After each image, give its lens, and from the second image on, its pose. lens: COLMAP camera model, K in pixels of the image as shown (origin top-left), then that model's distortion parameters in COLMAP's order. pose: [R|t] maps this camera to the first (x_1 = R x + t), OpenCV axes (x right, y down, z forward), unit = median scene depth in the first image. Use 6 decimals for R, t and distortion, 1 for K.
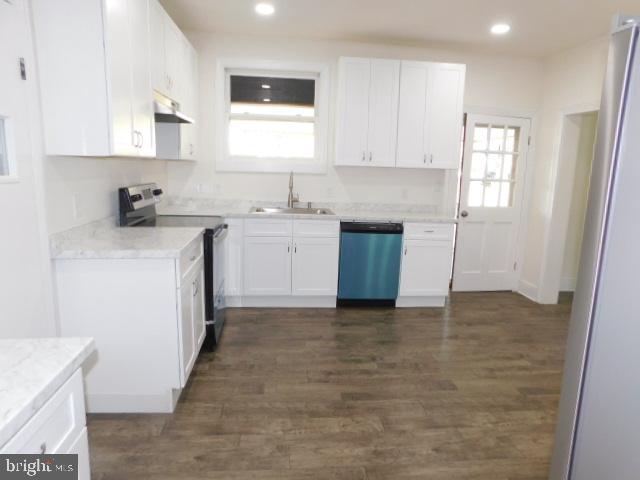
lens RADIAL K [[421.0, 0, 318.7], [0, 421.0, 238.8], [0, 0, 1]] dist [0.001008, 0.003555]
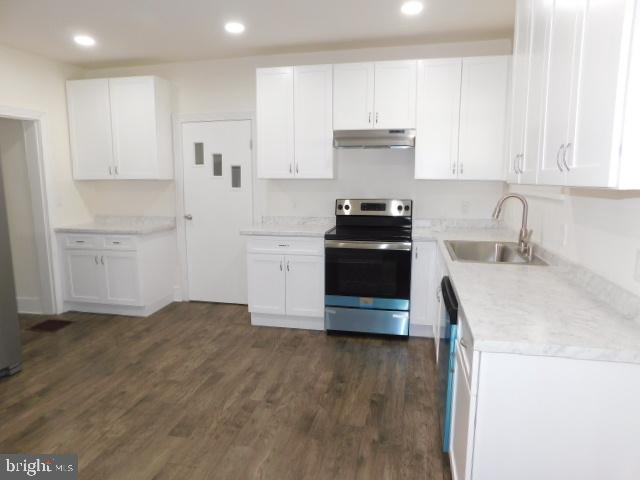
lens RADIAL K [[421.0, 0, 317.5], [0, 421.0, 240.3], [0, 0, 1]] dist [0.001008, 0.003555]
pose [[-0.323900, 0.093406, -0.941469, 1.071947], [-0.174819, 0.972070, 0.156586, -0.227570], [0.929800, 0.215304, -0.298524, 1.557351]]
